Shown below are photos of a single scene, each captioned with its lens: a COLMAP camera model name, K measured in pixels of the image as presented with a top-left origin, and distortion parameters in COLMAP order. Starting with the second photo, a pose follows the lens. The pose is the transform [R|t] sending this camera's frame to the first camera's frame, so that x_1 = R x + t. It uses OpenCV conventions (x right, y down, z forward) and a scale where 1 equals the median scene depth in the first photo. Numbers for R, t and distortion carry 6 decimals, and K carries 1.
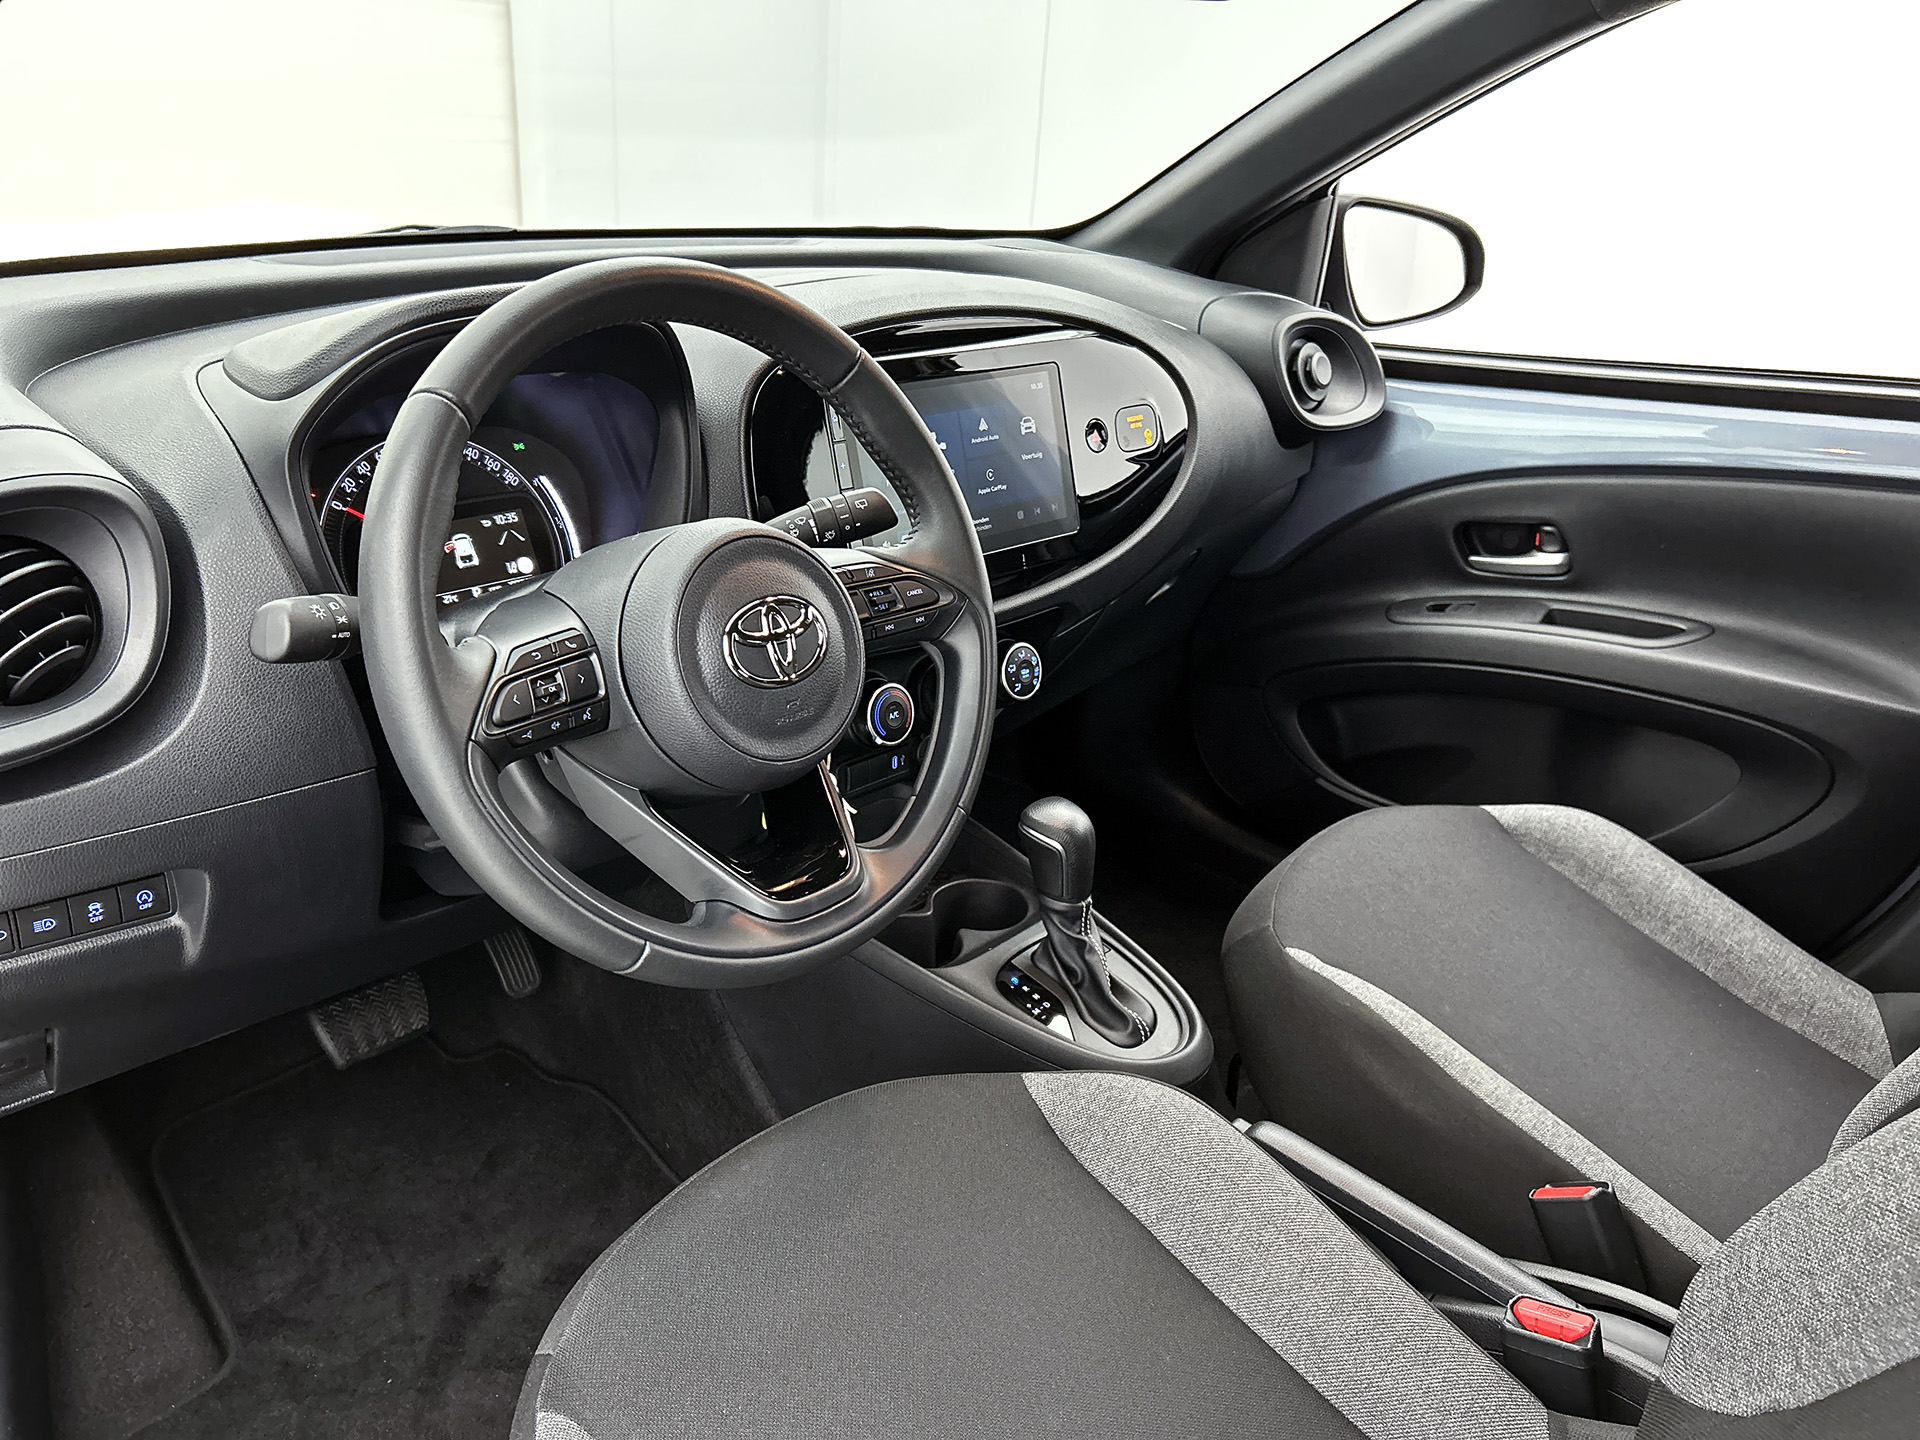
lens RADIAL K [[1448.2, 0, 966.1], [0, 1448.2, 724.4], [0, 0, 1]] dist [0.052673, -0.061815]
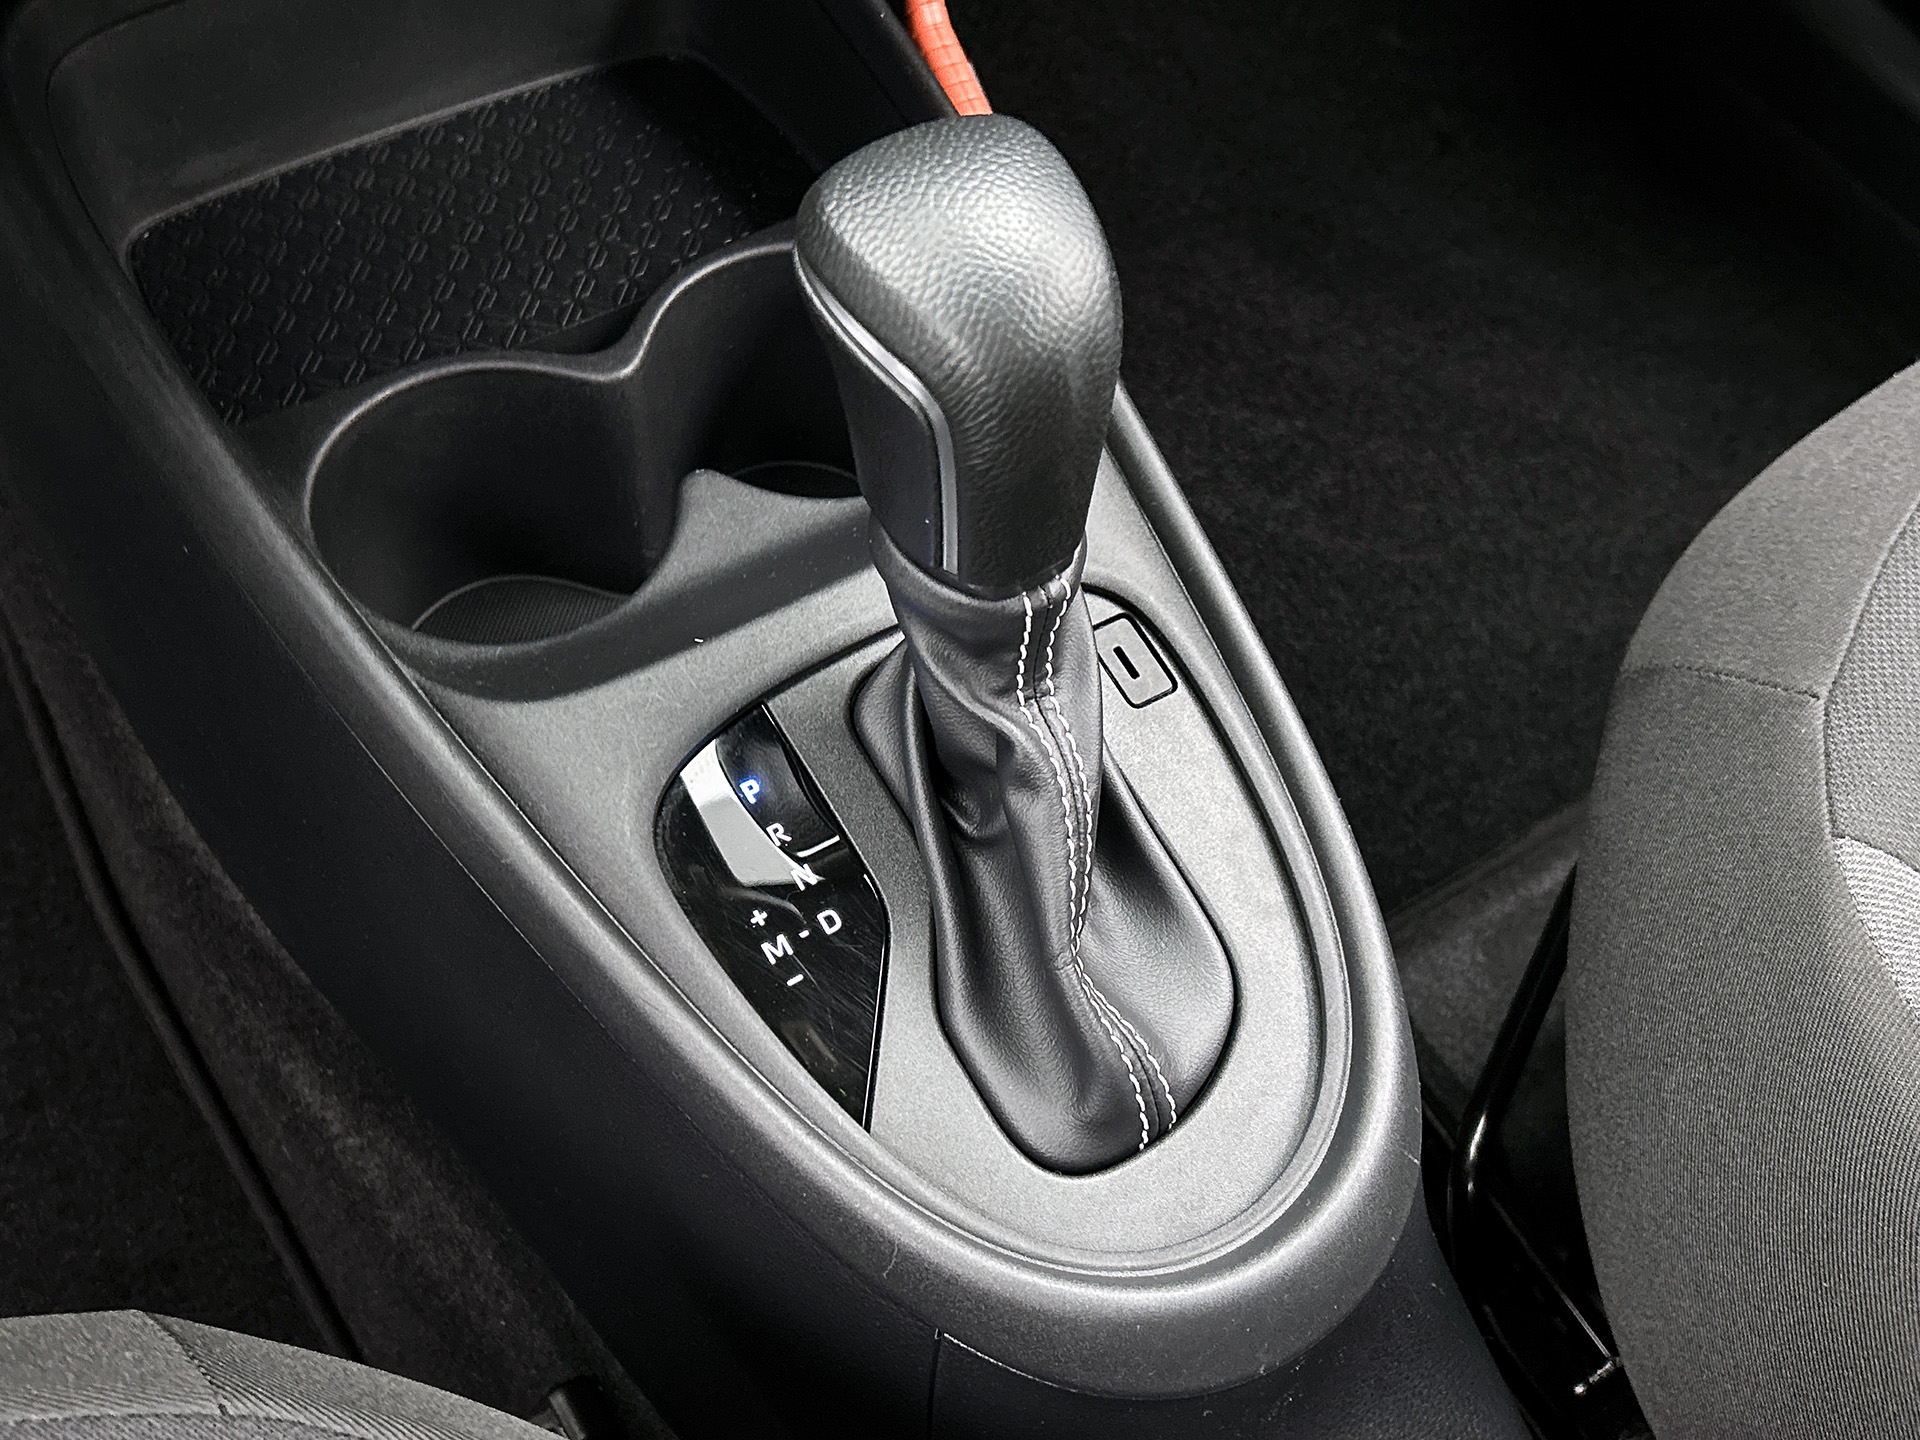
lens RADIAL K [[2049.1, 0, 958.3], [0, 2049.1, 749.6], [0, 0, 1]] dist [0.204322, -0.611190]
pose [[0.967896, 0.222362, -0.117186, 0.084867], [-0.128563, 0.838593, 0.529371, -0.026638], [0.215983, -0.497310, 0.840258, 0.517459]]
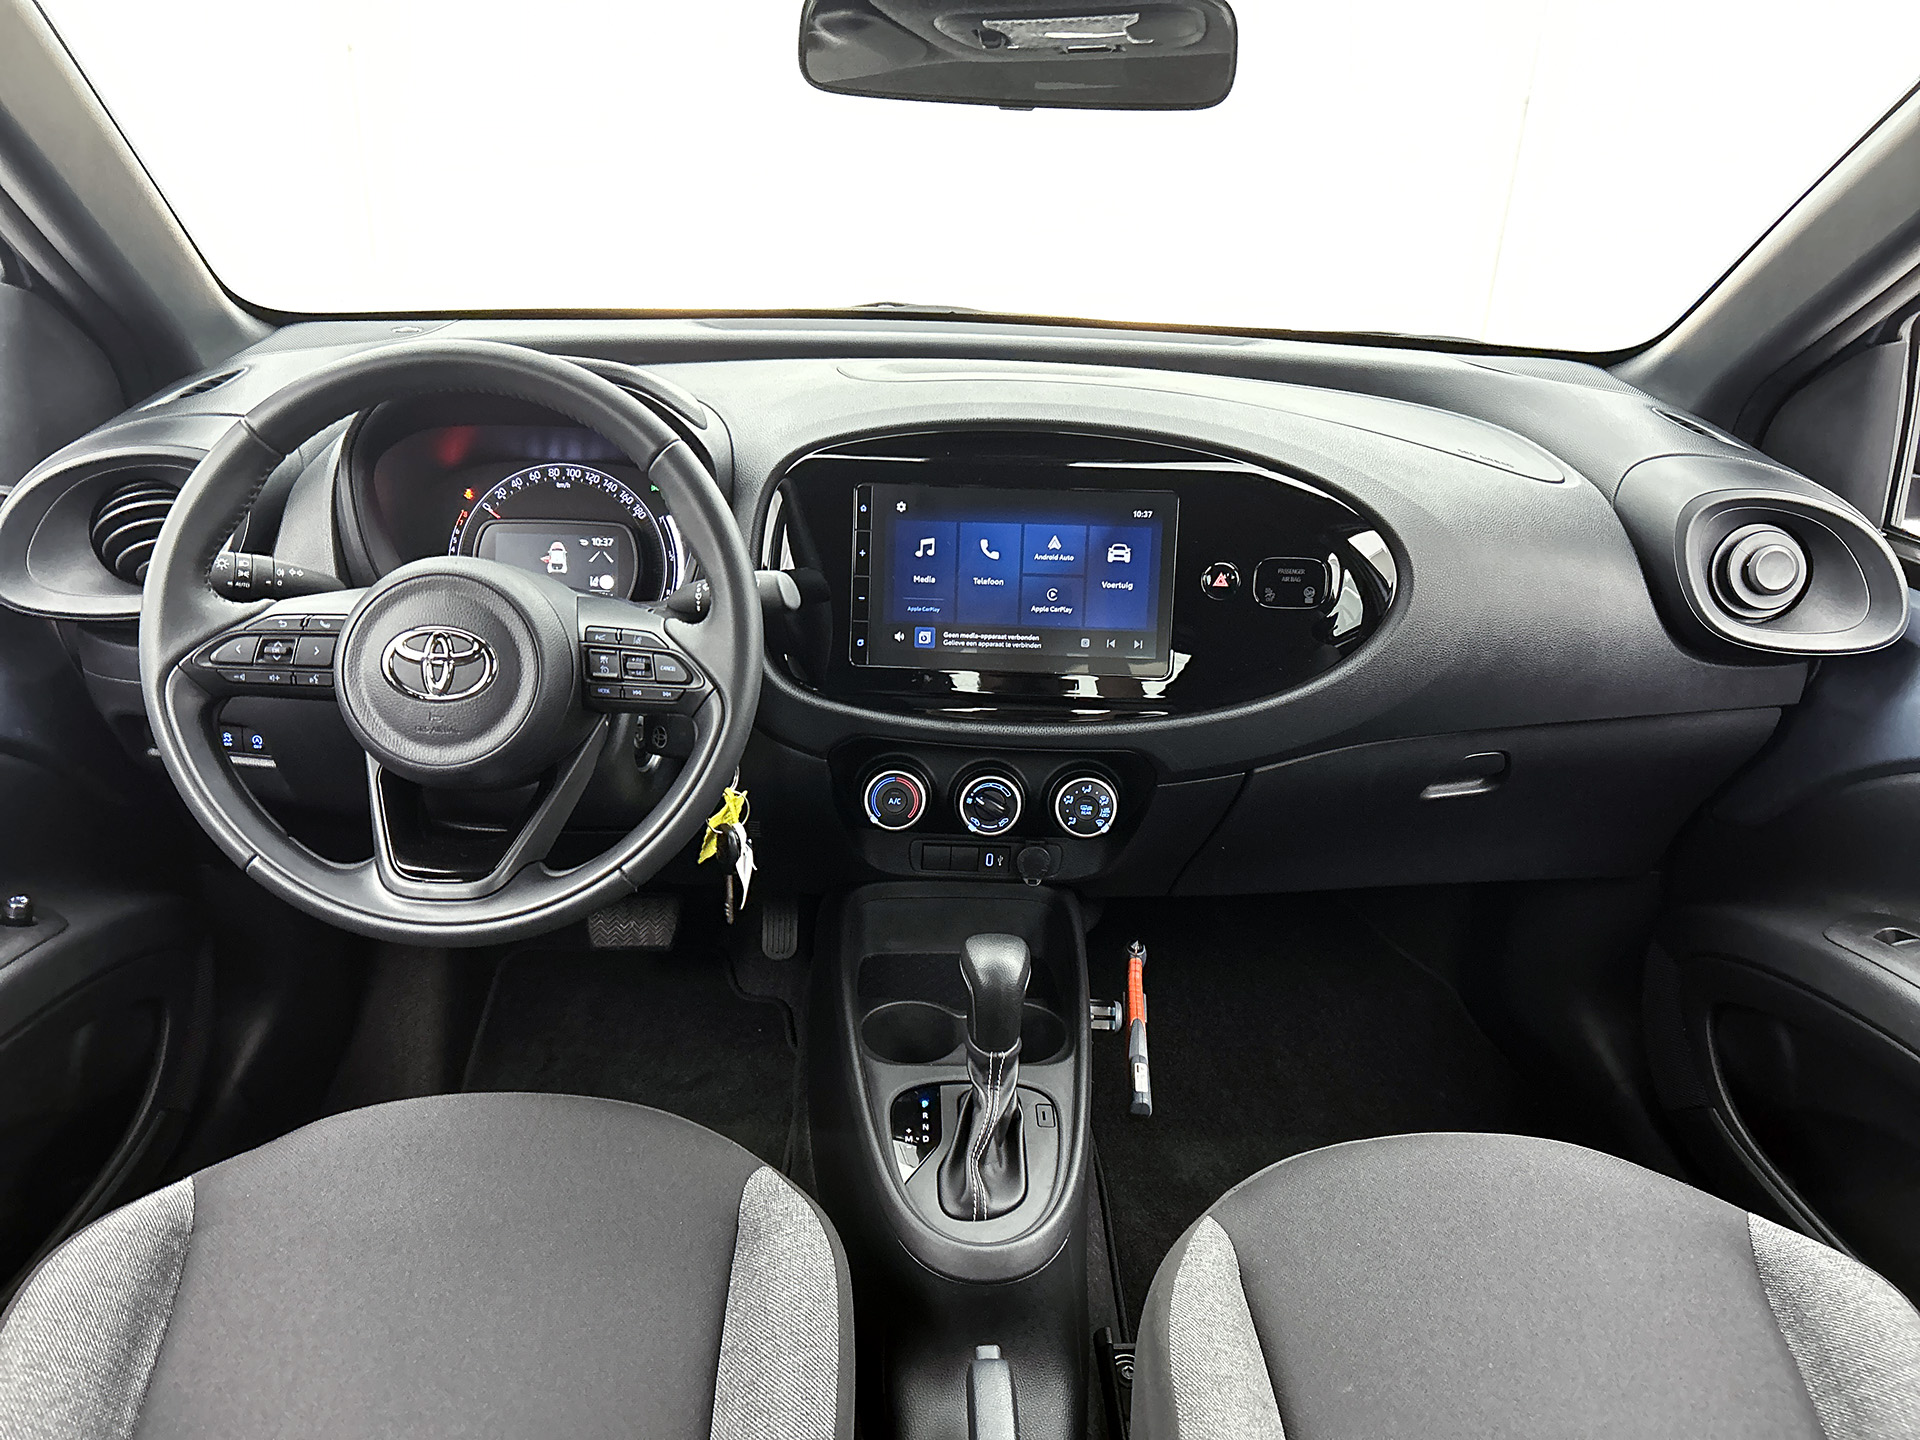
lens RADIAL K [[1448.2, 0, 966.1], [0, 1448.2, 724.4], [0, 0, 1]] dist [0.052673, -0.061815]
pose [[0.708468, 0.256181, -0.657605, 0.471378], [-0.285159, 0.956253, 0.065309, -0.101723], [0.645567, 0.141252, 0.750527, 0.186975]]
